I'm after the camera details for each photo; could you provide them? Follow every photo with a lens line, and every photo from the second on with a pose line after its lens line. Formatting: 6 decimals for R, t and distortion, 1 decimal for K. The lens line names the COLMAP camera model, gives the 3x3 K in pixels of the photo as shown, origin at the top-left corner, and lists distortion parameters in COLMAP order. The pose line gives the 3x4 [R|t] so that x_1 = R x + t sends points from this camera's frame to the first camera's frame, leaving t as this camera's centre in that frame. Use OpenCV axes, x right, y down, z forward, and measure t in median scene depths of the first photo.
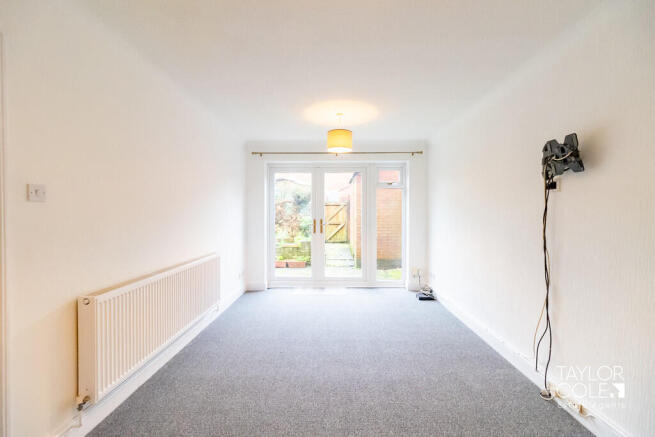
lens RADIAL K [[291.8, 0, 328.4], [0, 291.8, 216.6], [0, 0, 1]] dist [-0.003964, 0.001163]
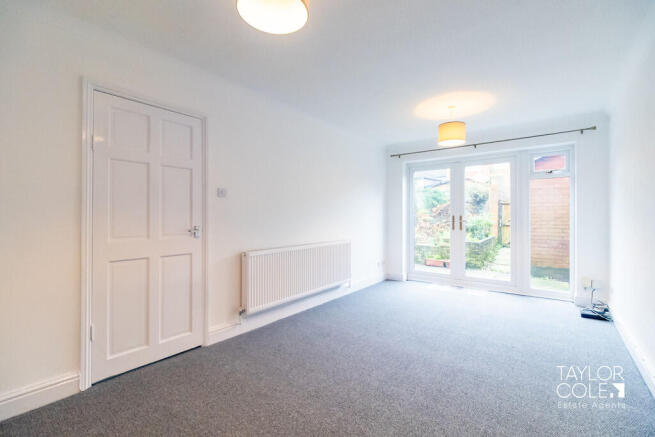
lens RADIAL K [[291.8, 0, 327.9], [0, 291.8, 217.9], [0, 0, 1]] dist [-0.003964, 0.001163]
pose [[0.797472, 0.003357, -0.603346, 0.216702], [-0.008274, 0.999951, -0.005371, 0.026999], [0.603299, 0.009276, 0.797461, -0.033353]]
